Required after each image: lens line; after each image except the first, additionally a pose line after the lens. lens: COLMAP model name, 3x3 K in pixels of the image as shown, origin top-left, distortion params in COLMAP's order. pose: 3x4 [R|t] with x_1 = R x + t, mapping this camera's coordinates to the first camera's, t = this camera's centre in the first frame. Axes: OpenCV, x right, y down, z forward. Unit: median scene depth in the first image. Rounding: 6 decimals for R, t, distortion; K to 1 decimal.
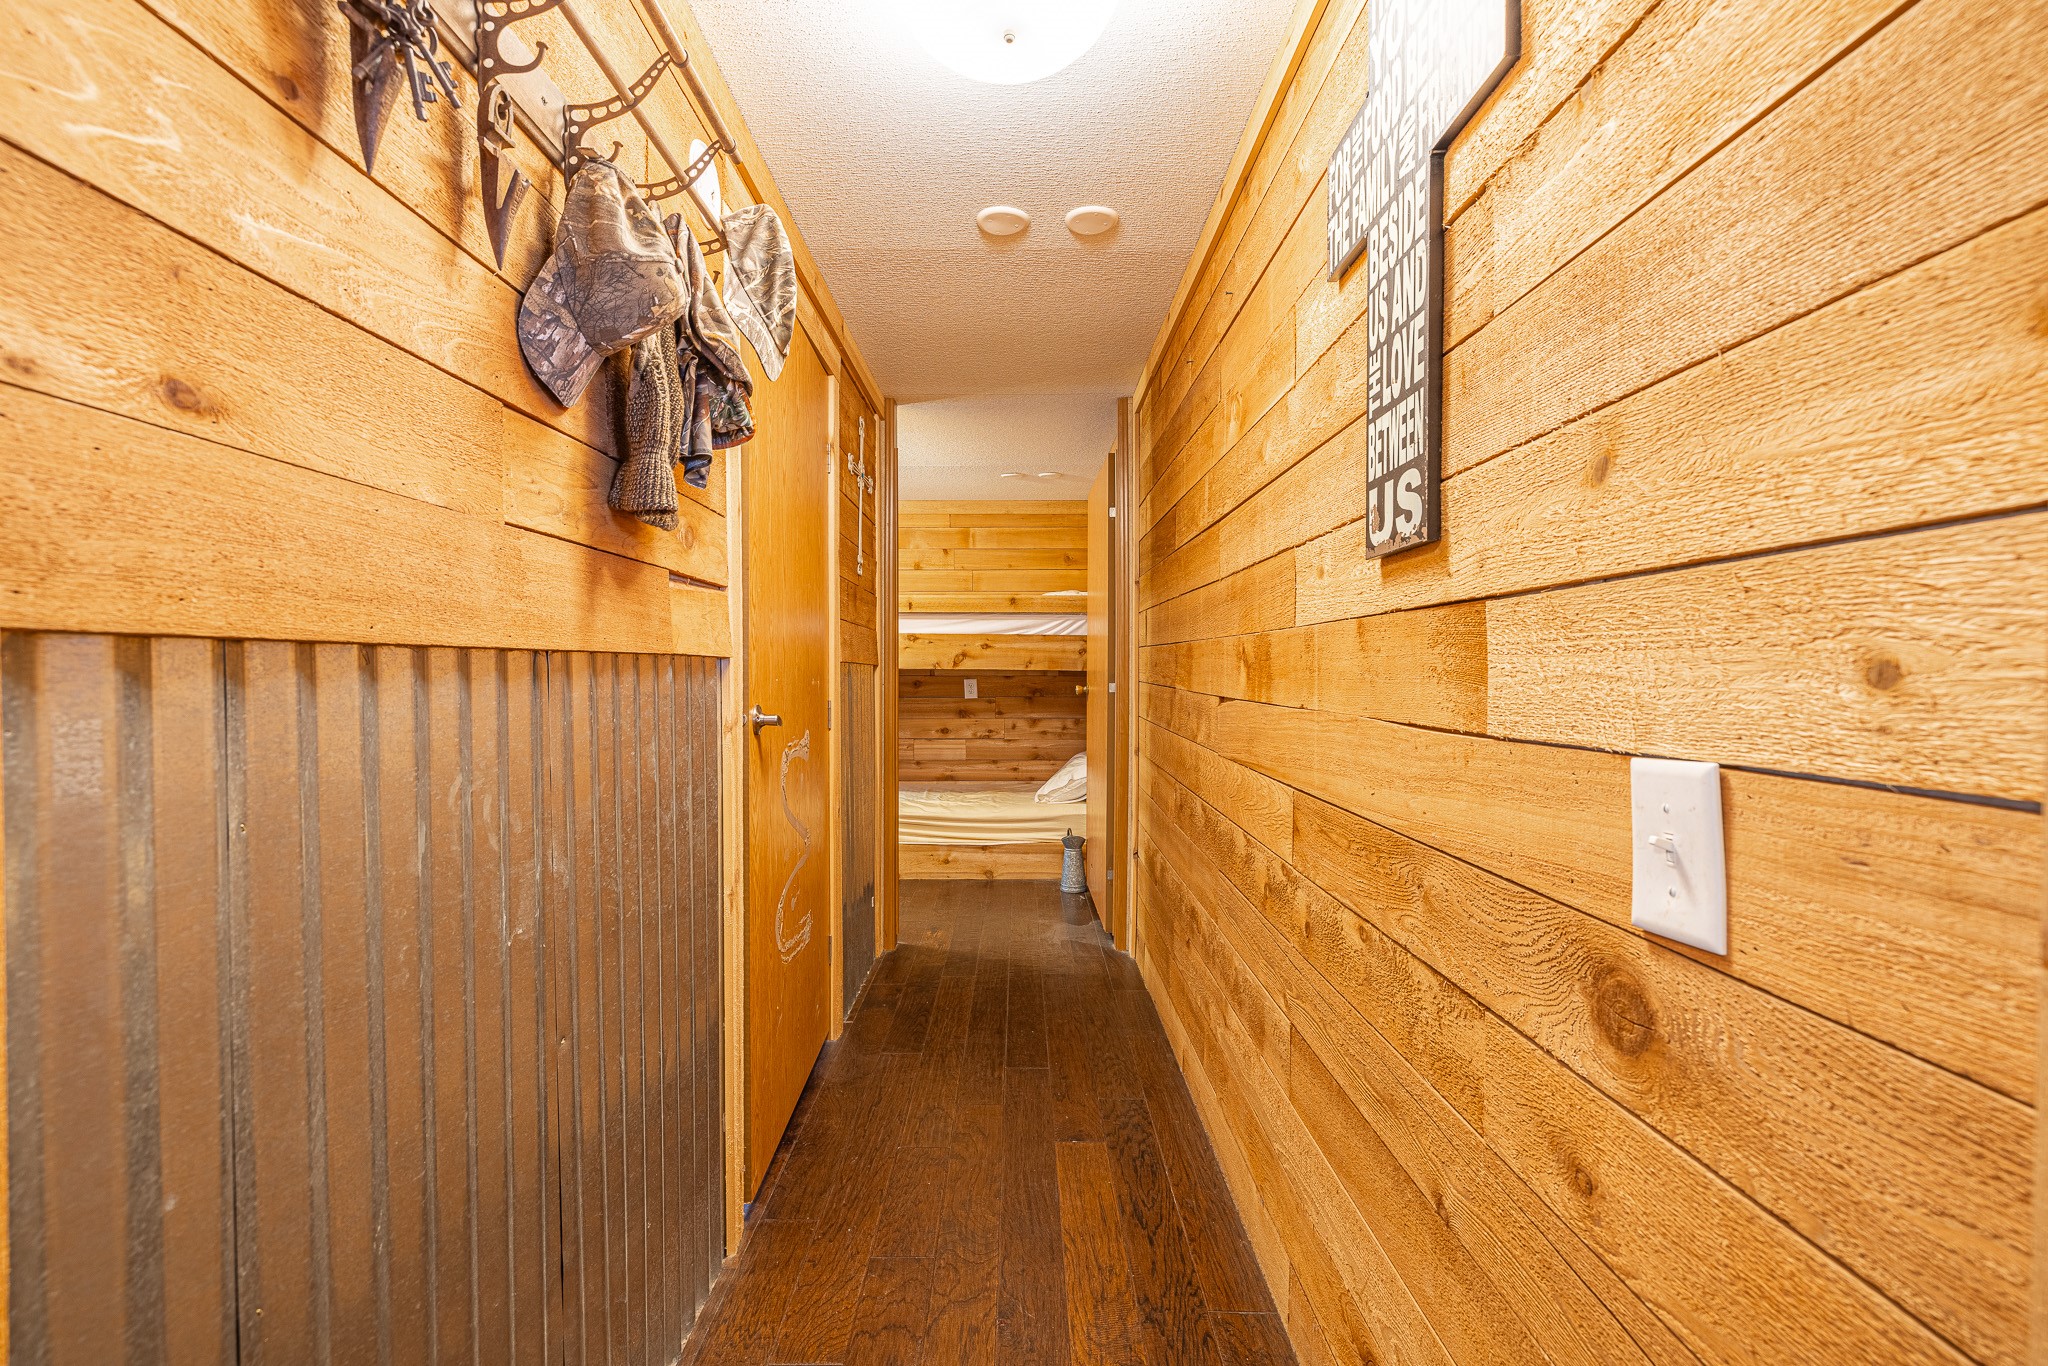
lens RADIAL K [[876.5, 0, 1023.2], [0, 876.5, 687.1], [0, 0, 1]] dist [0.002208, -0.000601]
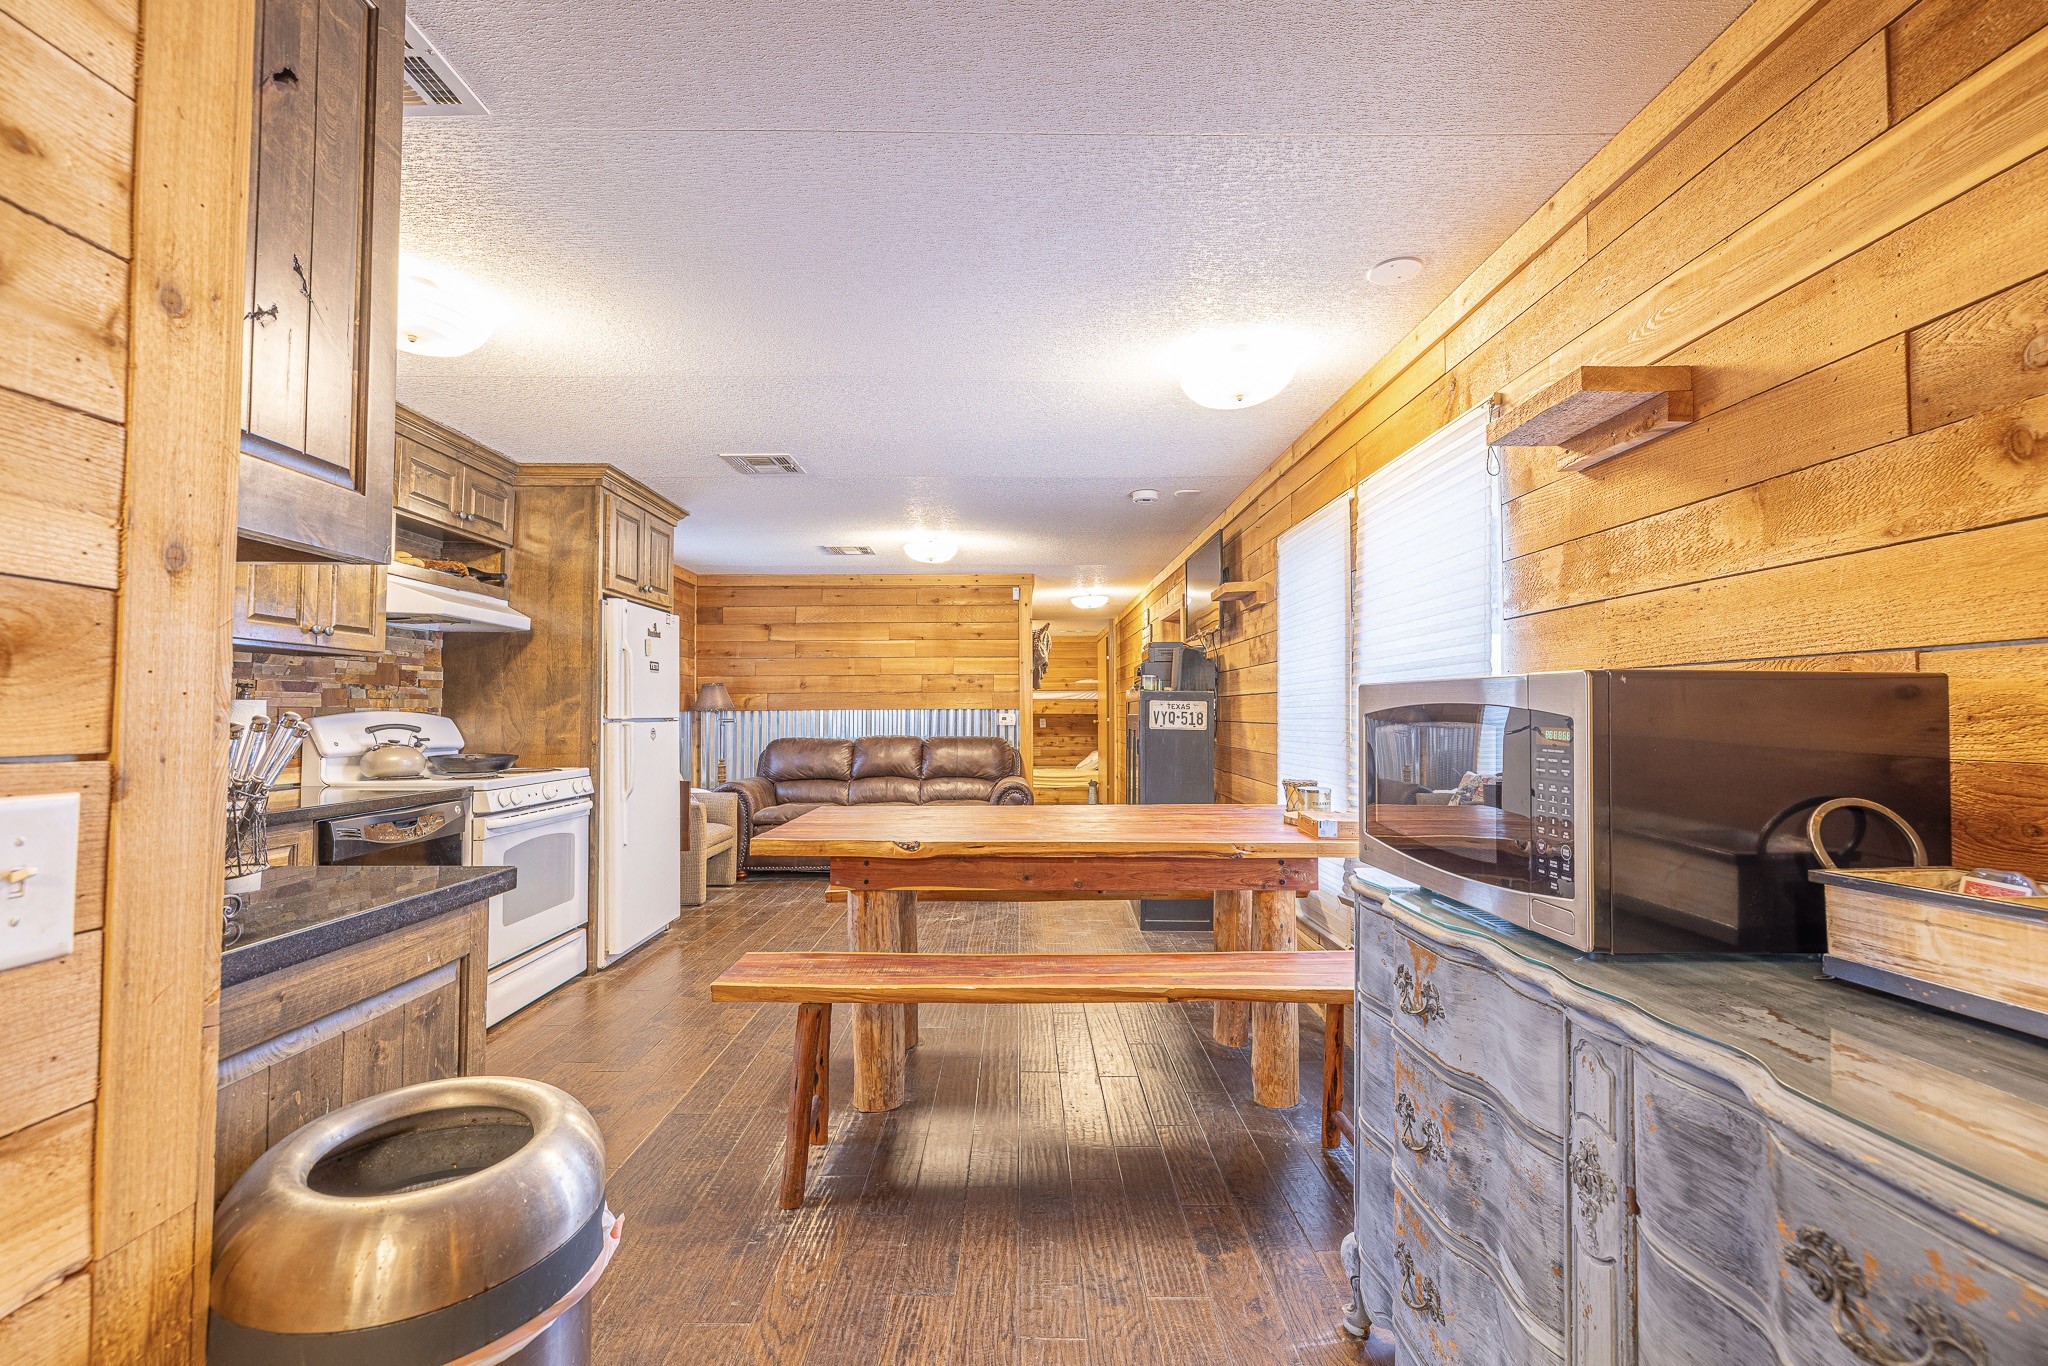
lens RADIAL K [[876.5, 0, 1022.7], [0, 876.5, 688.9], [0, 0, 1]] dist [0.002208, -0.000601]
pose [[0.999991, -0.003719, -0.002158, -0.104860], [0.003608, 0.998758, -0.049692, 0.025308], [0.002340, 0.049684, 0.998762, -1.148624]]
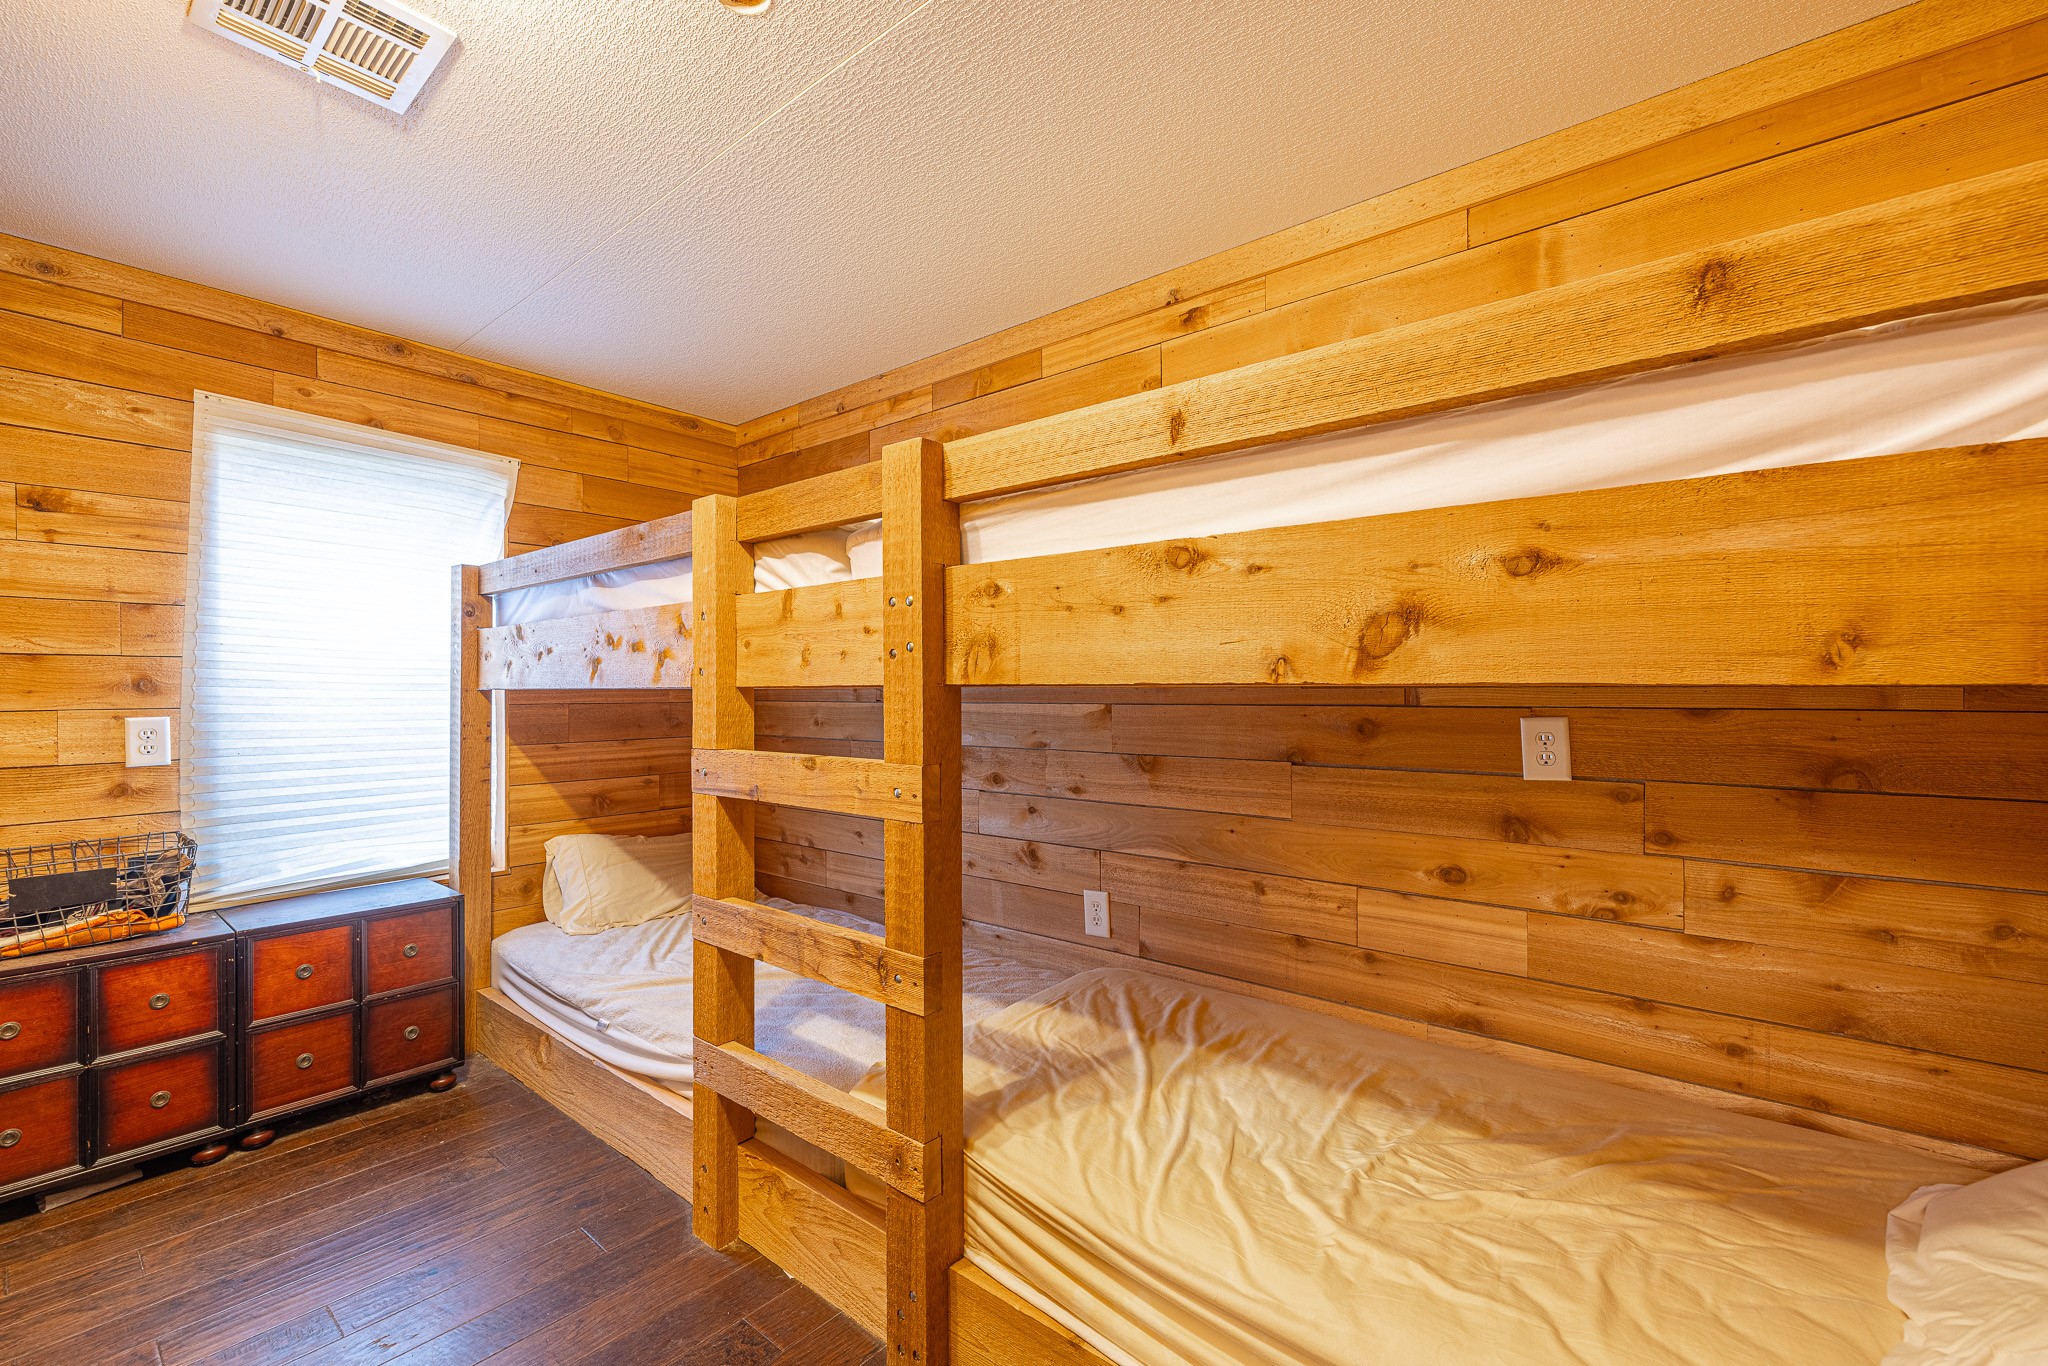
lens RADIAL K [[876.5, 0, 1015.3], [0, 876.5, 686.5], [0, 0, 1]] dist [0.002208, -0.000601]
pose [[0.768754, -0.008599, -0.639487, -0.005994], [-0.006446, 0.999755, -0.021192, -0.012277], [0.639513, 0.020413, 0.768510, 0.648599]]
